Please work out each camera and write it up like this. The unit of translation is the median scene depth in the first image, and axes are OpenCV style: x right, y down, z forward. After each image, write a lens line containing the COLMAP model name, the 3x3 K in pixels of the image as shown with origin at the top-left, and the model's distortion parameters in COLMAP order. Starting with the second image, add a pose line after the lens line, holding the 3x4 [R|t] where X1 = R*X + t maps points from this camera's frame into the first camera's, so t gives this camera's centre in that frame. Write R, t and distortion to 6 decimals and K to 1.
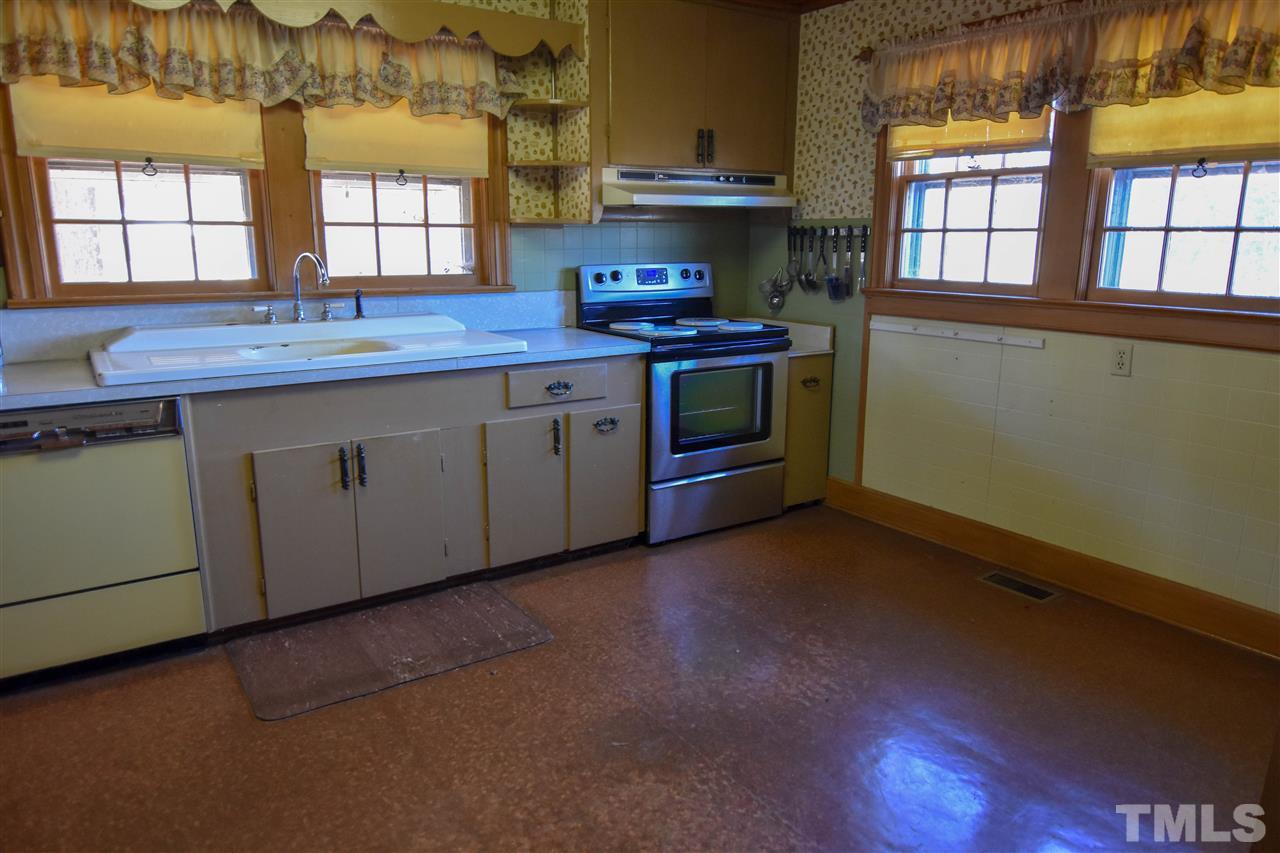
lens RADIAL K [[855.4, 0, 640.0], [0, 855.4, 426.5], [0, 0, 1]] dist [0.002573, -0.026826]
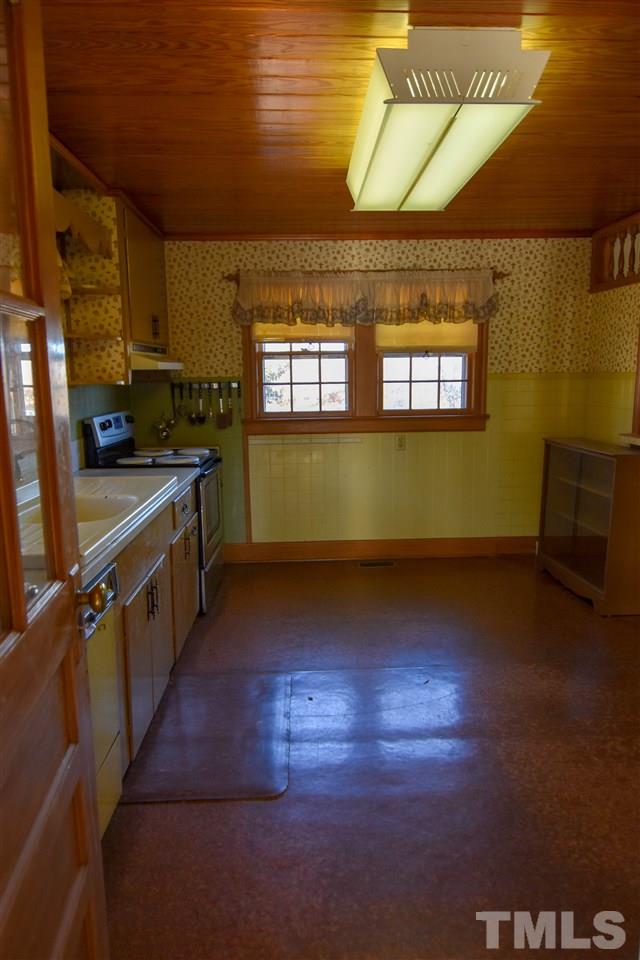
lens RADIAL K [[641.6, 0, 320.0], [0, 641.6, 480.0], [0, 0, 1]] dist [0.002573, -0.026826]
pose [[0.521983, -0.147691, 0.840072, -0.736514], [0.201324, 0.978400, 0.046916, -0.083675], [-0.828856, 0.144637, 0.540442, 0.262163]]
